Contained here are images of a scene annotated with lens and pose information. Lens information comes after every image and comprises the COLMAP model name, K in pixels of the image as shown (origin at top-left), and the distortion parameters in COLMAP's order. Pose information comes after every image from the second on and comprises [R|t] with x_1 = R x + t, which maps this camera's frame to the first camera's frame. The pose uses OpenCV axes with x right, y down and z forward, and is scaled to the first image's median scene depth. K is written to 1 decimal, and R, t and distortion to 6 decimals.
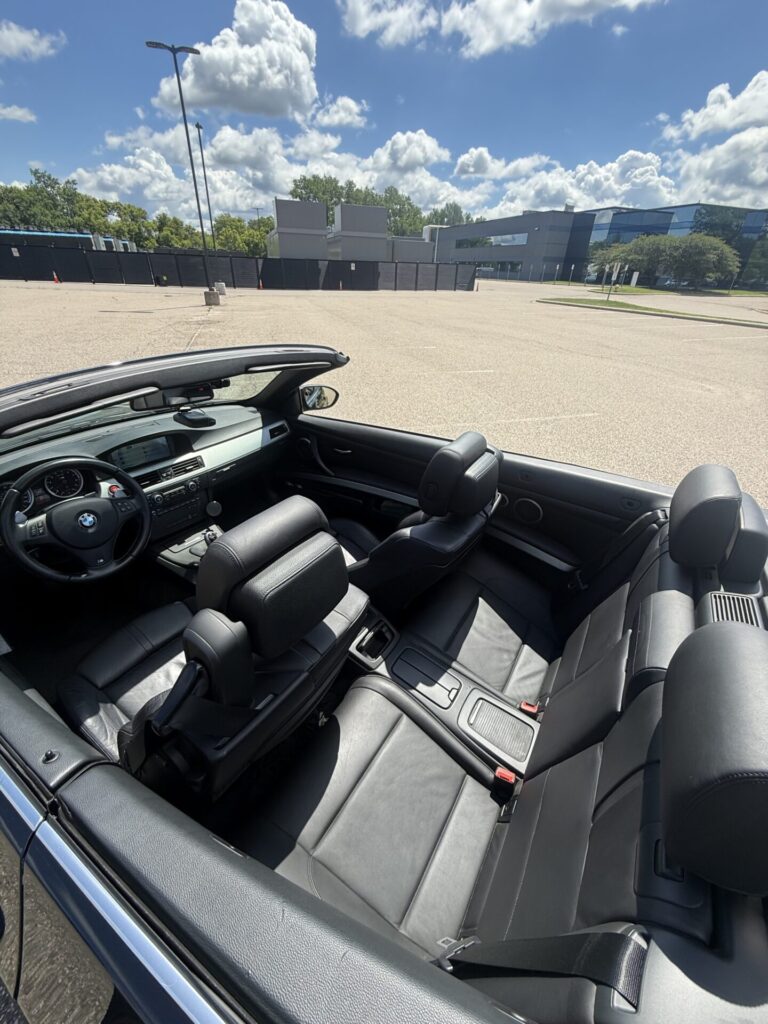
lens RADIAL K [[414.0, 0, 384.0], [0, 414.0, 512.0], [0, 0, 1]] dist [0.000584, 0.000026]
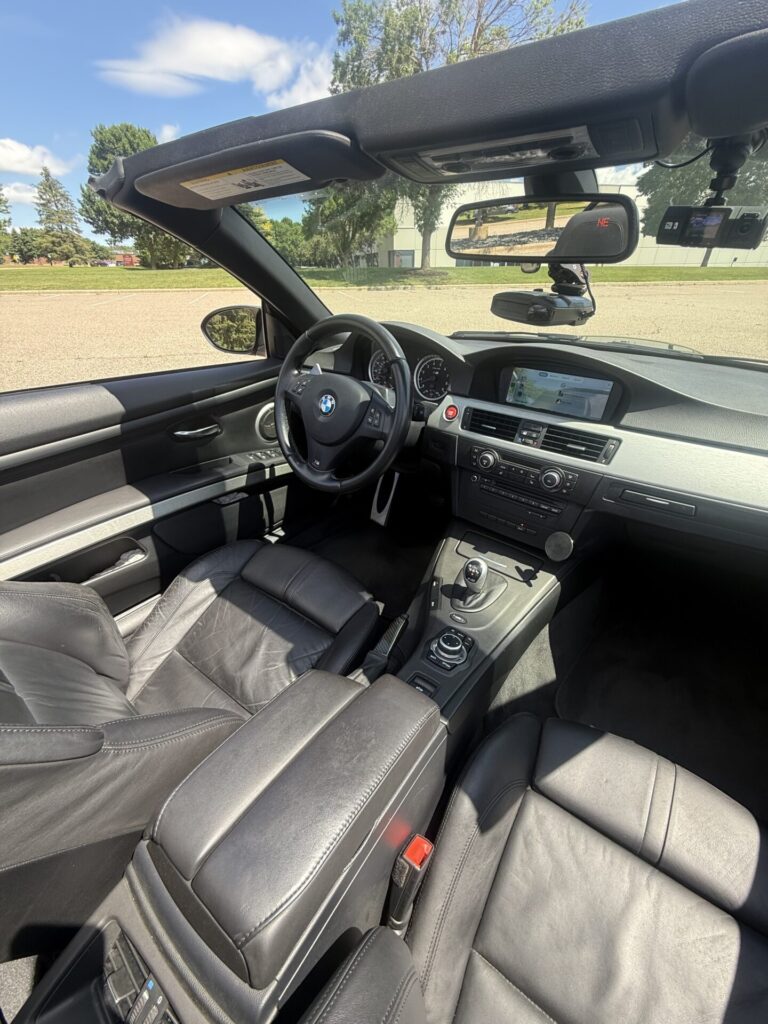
lens RADIAL K [[414.0, 0, 384.0], [0, 414.0, 512.0], [0, 0, 1]] dist [0.000584, 0.000026]
pose [[-0.069456, 0.480301, -0.874349, -0.007487], [-0.500225, 0.741545, 0.447086, -0.153050], [0.863105, 0.468424, 0.188754, 0.753570]]
